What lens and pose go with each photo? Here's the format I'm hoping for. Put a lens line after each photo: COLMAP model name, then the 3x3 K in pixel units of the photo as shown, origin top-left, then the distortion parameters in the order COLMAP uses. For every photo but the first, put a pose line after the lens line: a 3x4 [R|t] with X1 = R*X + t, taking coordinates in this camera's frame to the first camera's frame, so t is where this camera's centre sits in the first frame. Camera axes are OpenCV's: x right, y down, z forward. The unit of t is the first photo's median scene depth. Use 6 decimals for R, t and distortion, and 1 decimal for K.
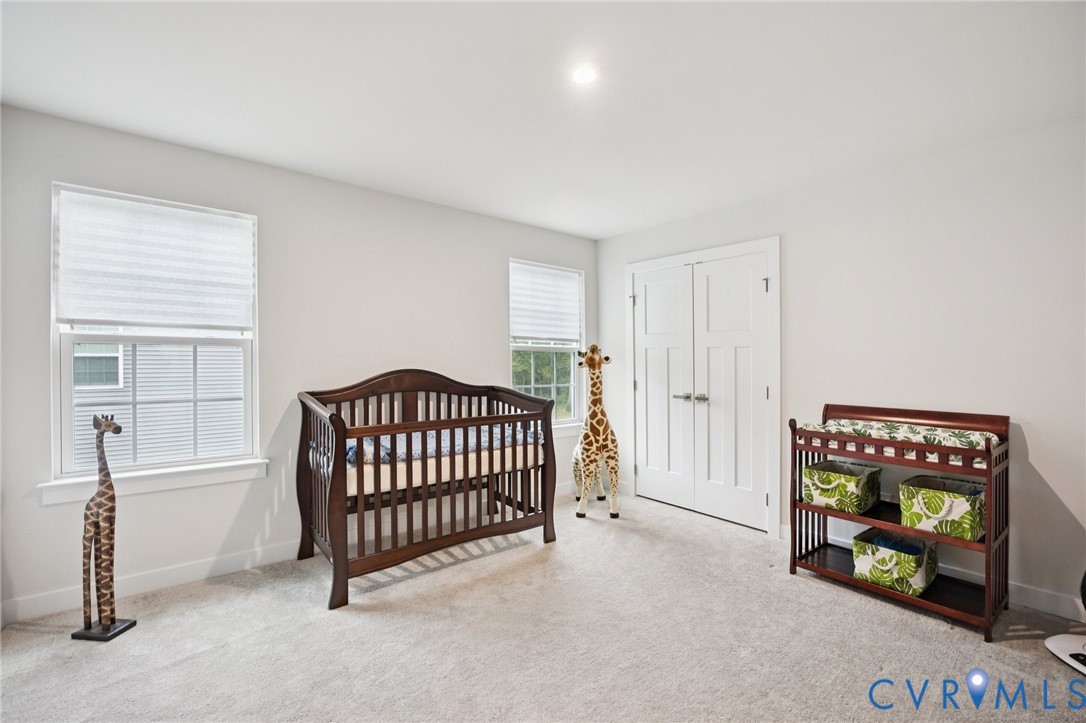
lens RADIAL K [[493.2, 0, 543.0], [0, 493.2, 361.5], [0, 0, 1]] dist [-0.002870, -0.000783]
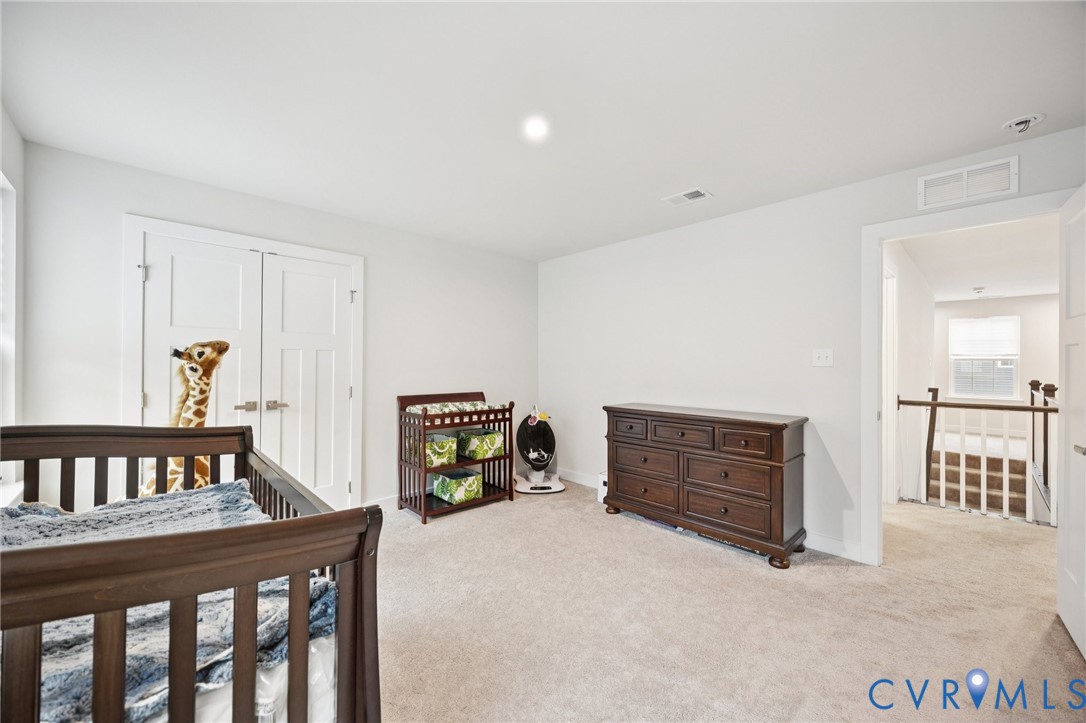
lens RADIAL K [[411.6, 0, 543.0], [0, 411.6, 361.5], [0, 0, 1]] dist [-0.000252, -0.000038]
pose [[-0.078801, -0.002931, 0.996886, -0.654156], [-0.003858, 0.999989, 0.002635, -0.012964], [-0.996883, -0.003638, -0.078812, 0.804997]]
